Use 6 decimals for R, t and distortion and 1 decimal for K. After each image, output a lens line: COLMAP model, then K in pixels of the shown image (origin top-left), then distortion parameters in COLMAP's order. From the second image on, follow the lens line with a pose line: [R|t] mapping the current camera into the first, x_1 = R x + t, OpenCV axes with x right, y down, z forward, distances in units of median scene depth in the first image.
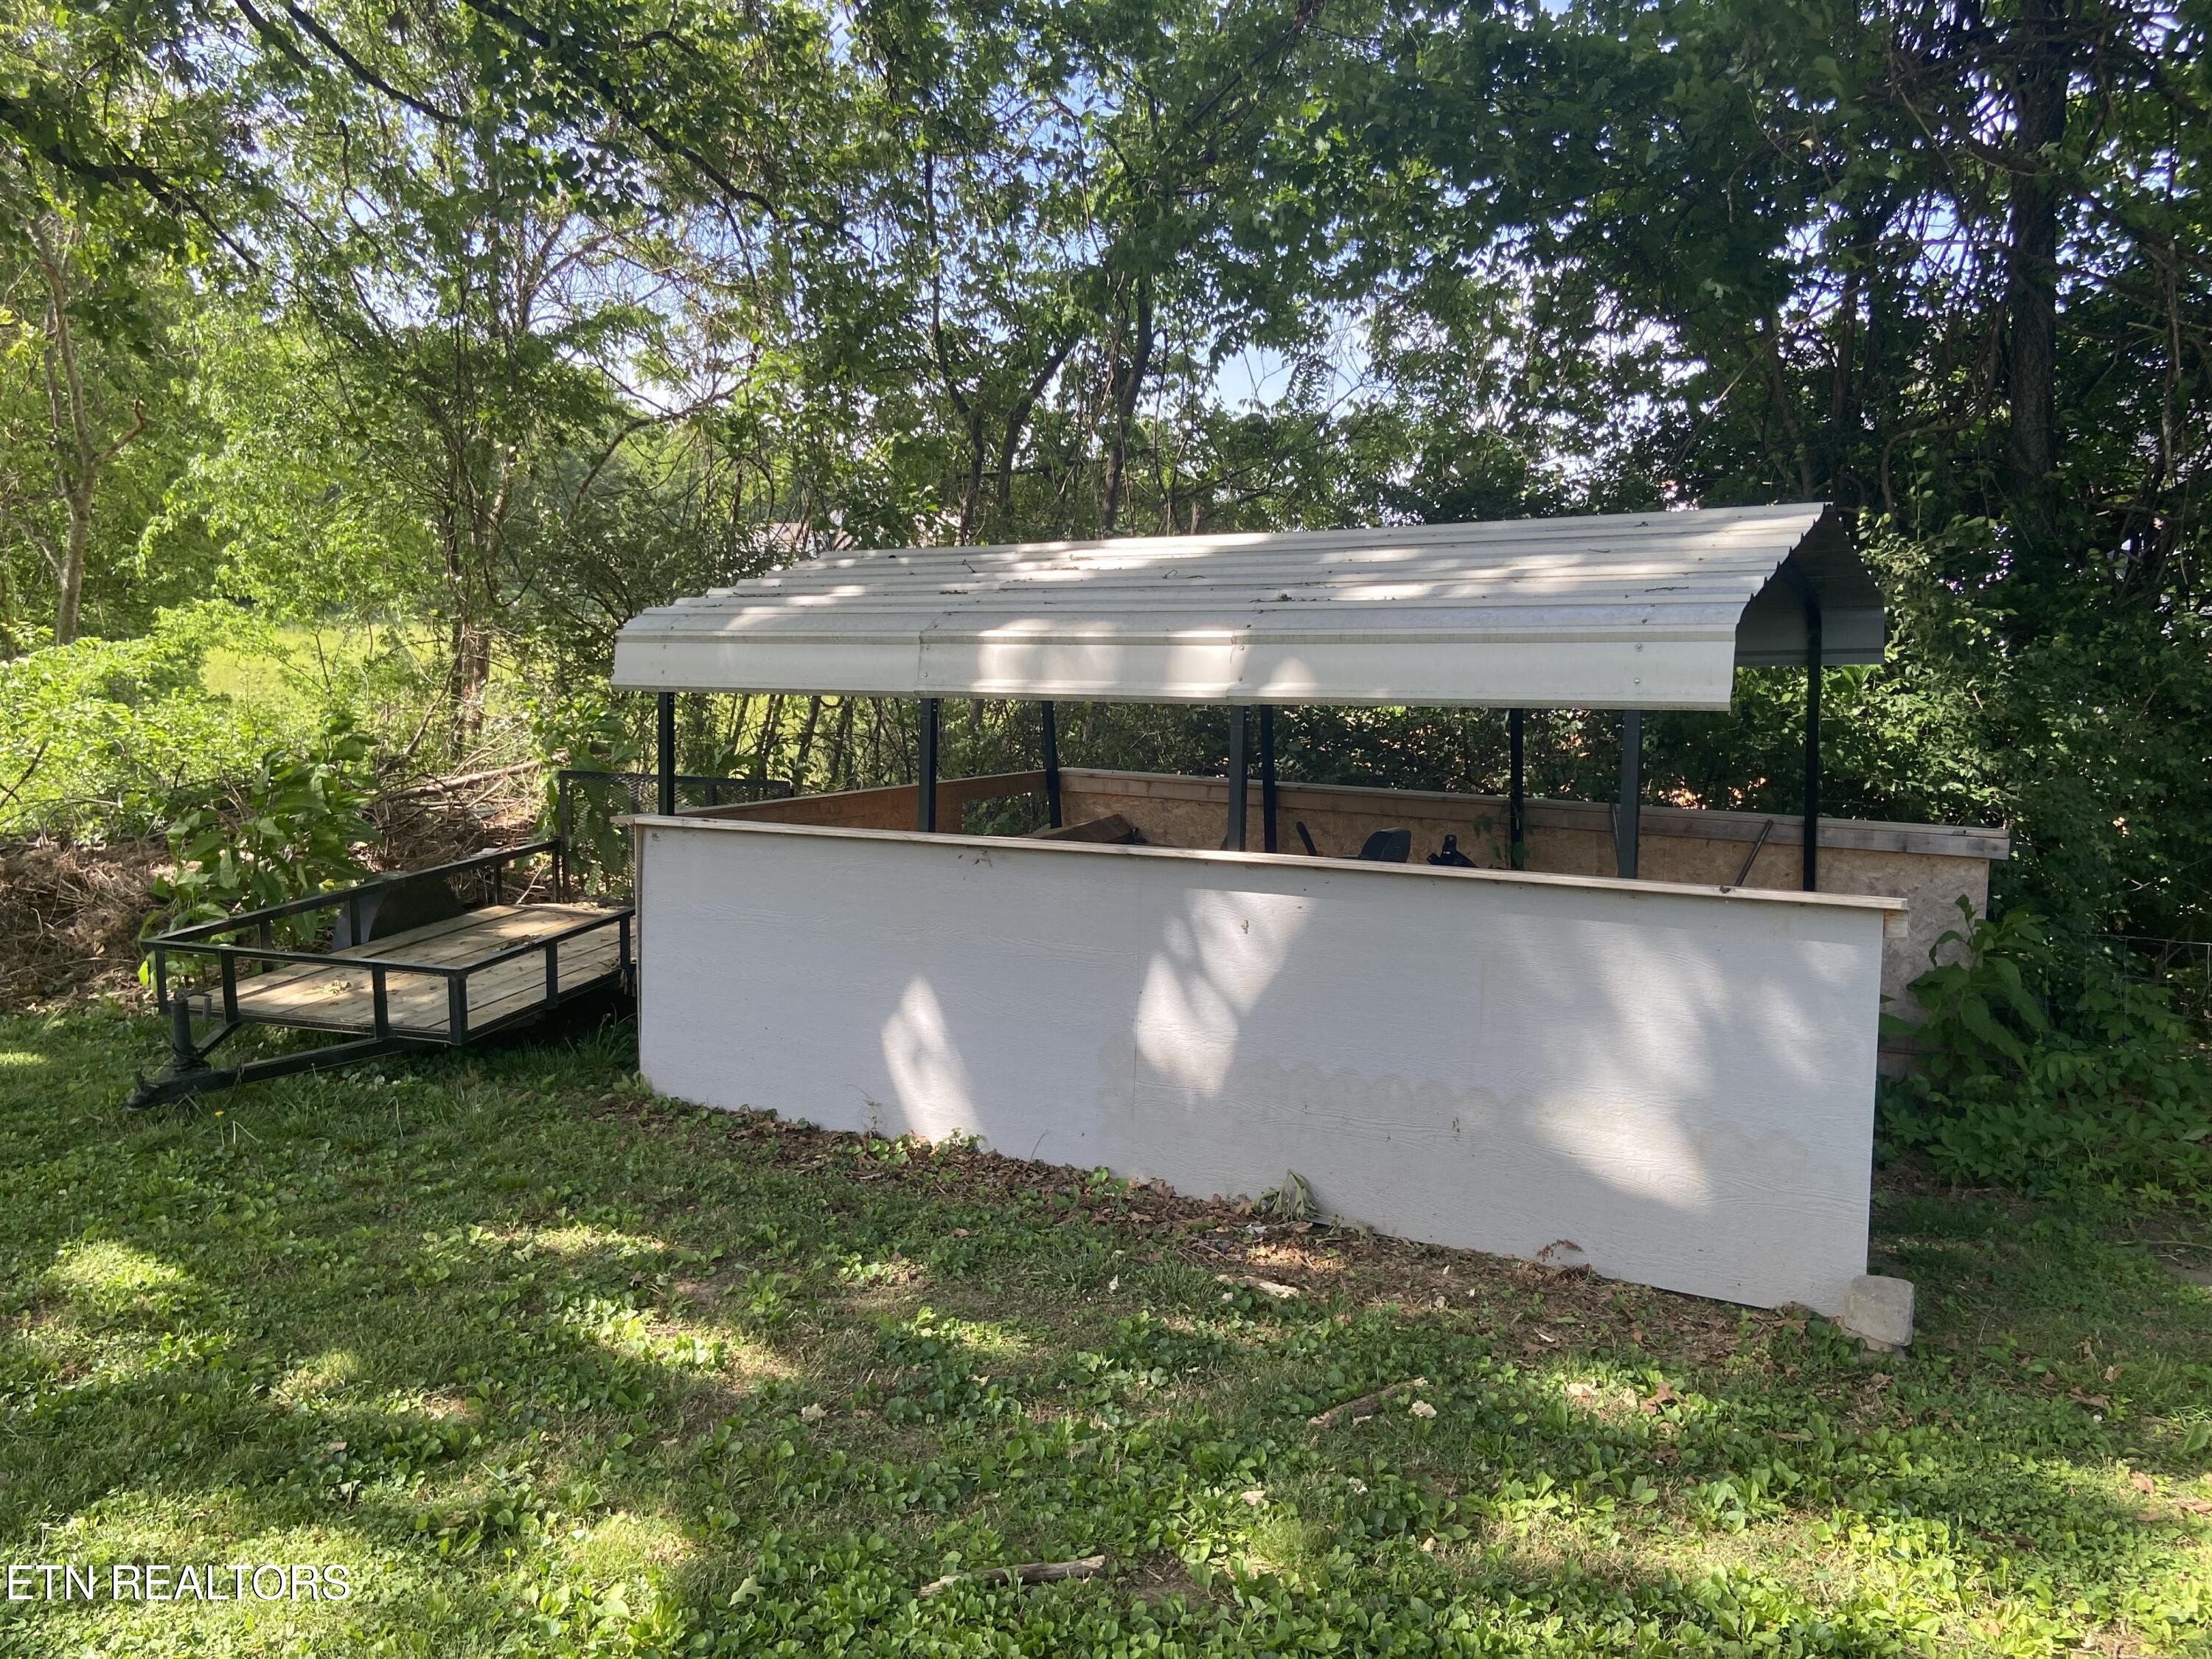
lens RADIAL K [[1744.2, 0, 1107.3], [0, 1744.2, 788.2], [0, 0, 1]] dist [0.079048, 0.000497]
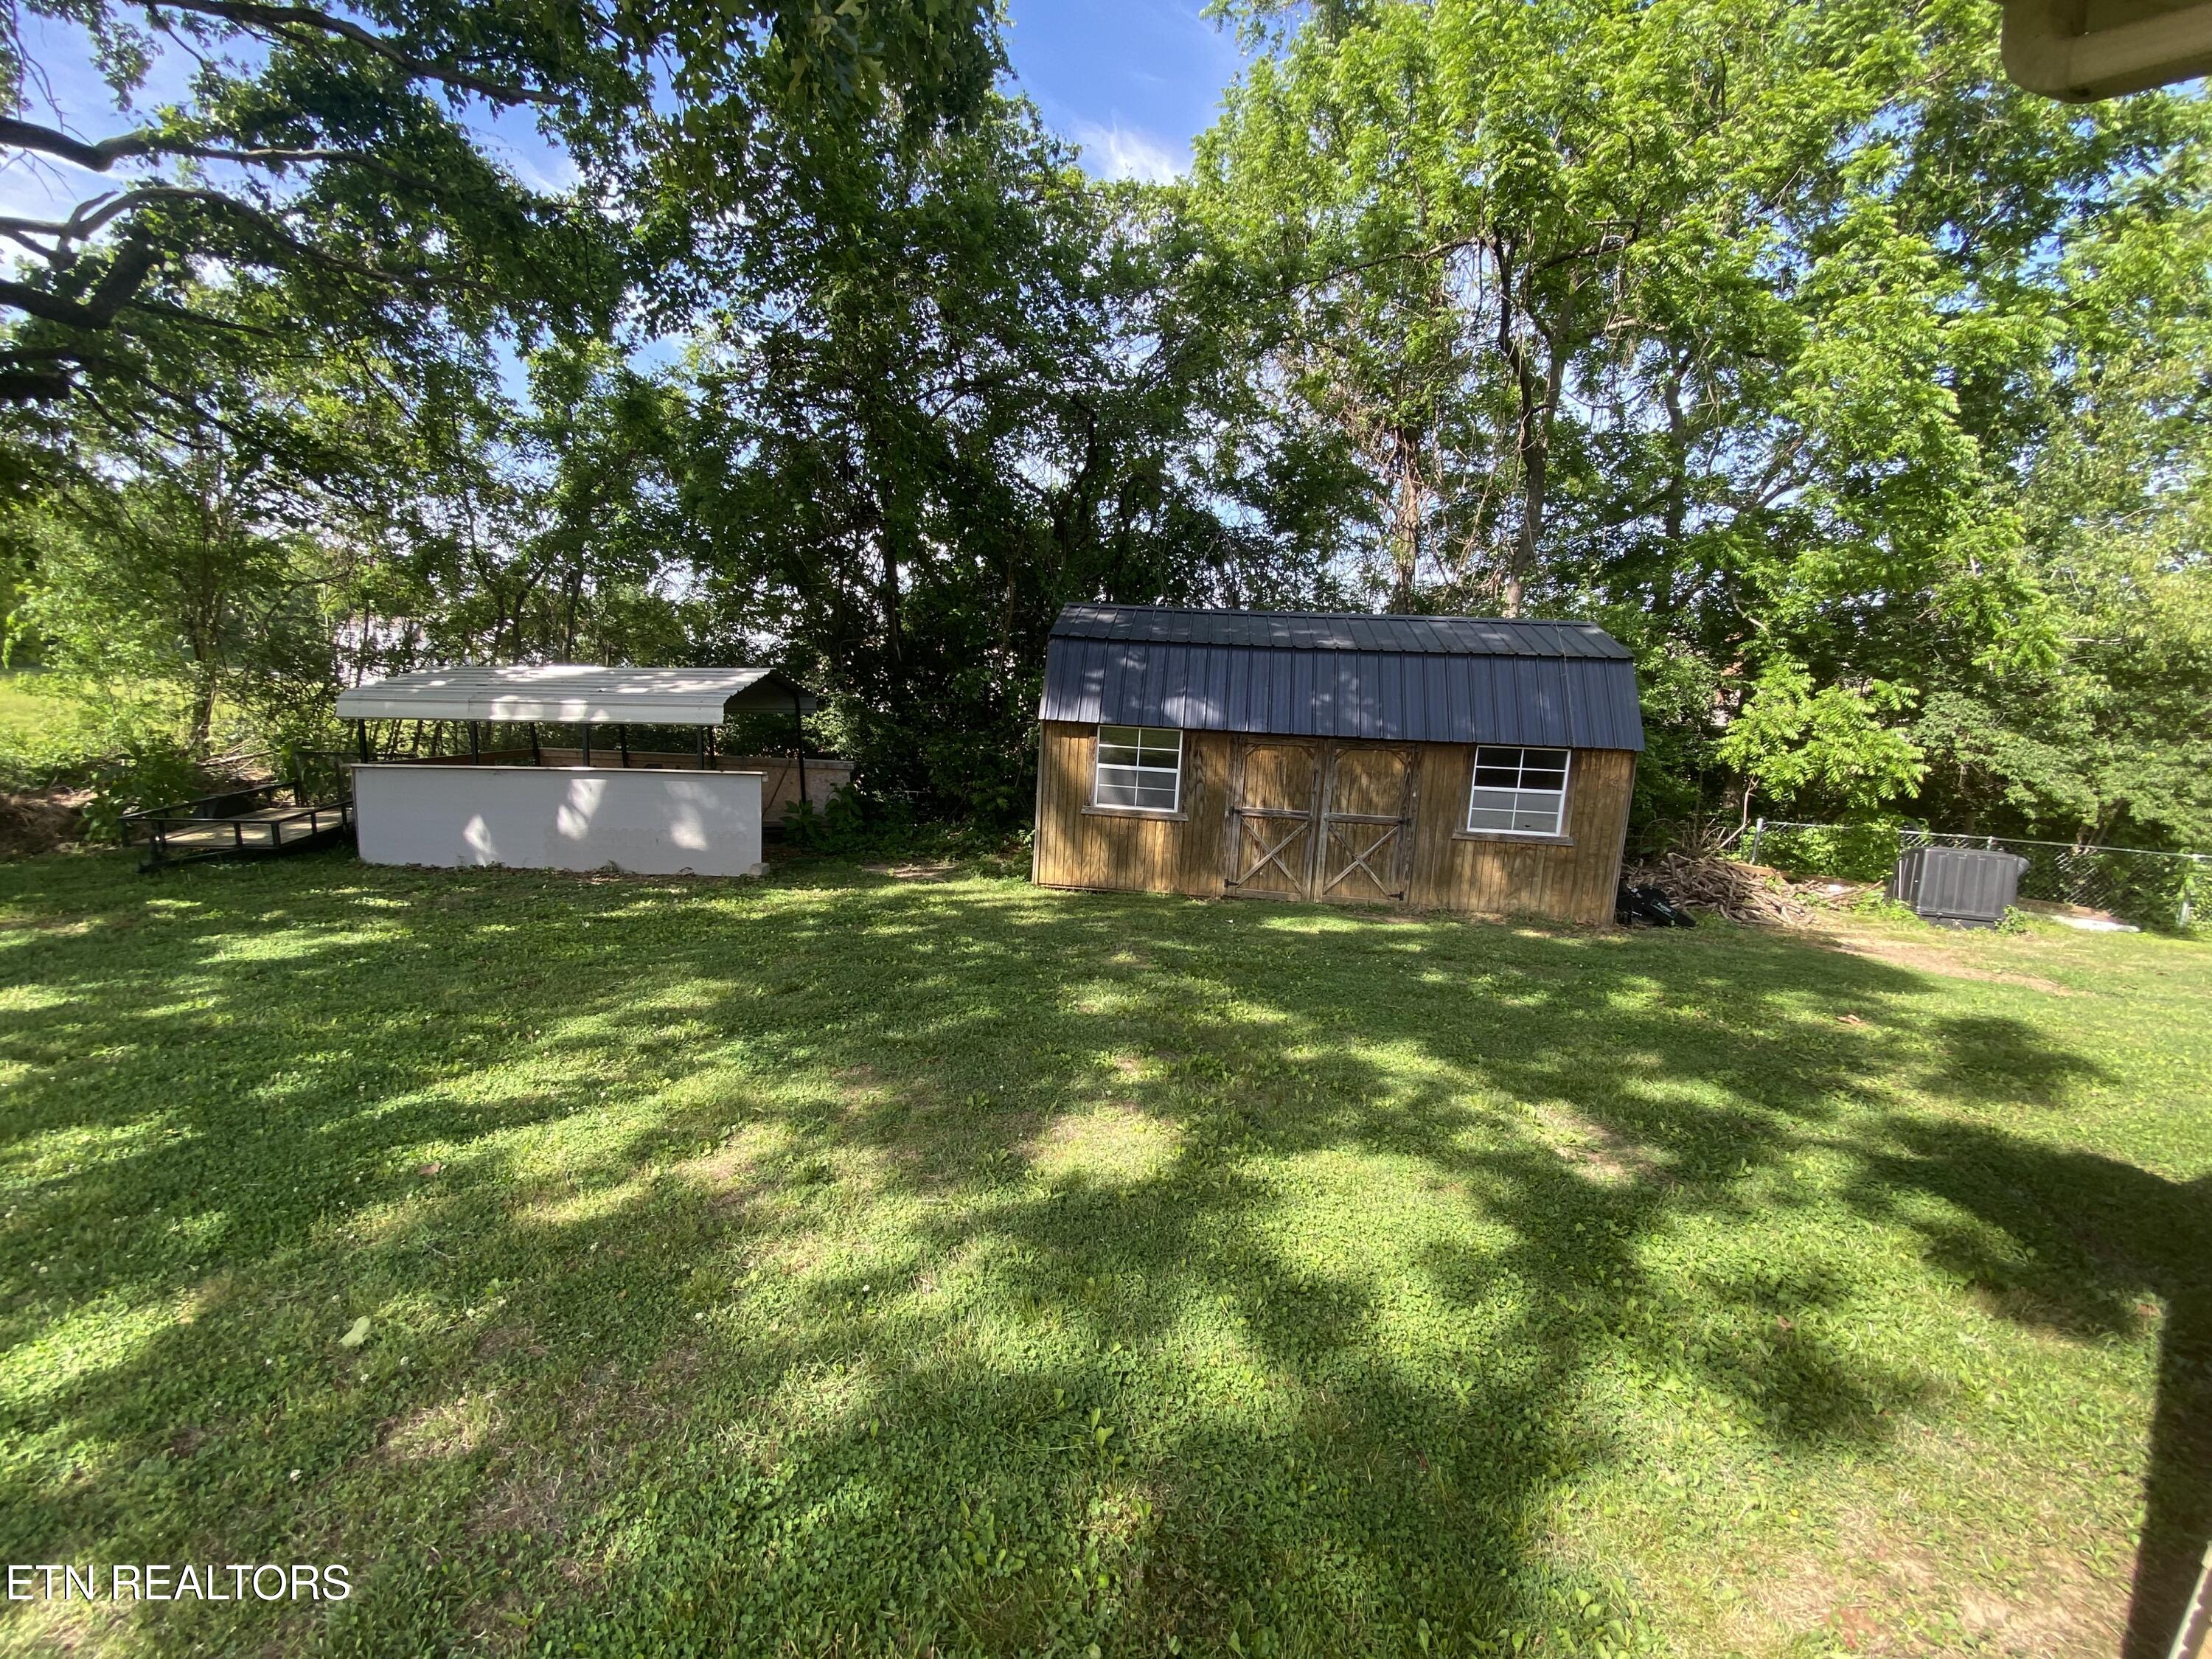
lens RADIAL K [[873.6, 0, 1106.0], [0, 873.6, 829.5], [0, 0, 1]] dist [-0.010250, -0.000201]
pose [[0.874438, -0.053216, 0.482210, 0.106335], [0.019464, 0.997014, 0.074734, 0.037847], [-0.484747, -0.055964, 0.872862, -0.746066]]
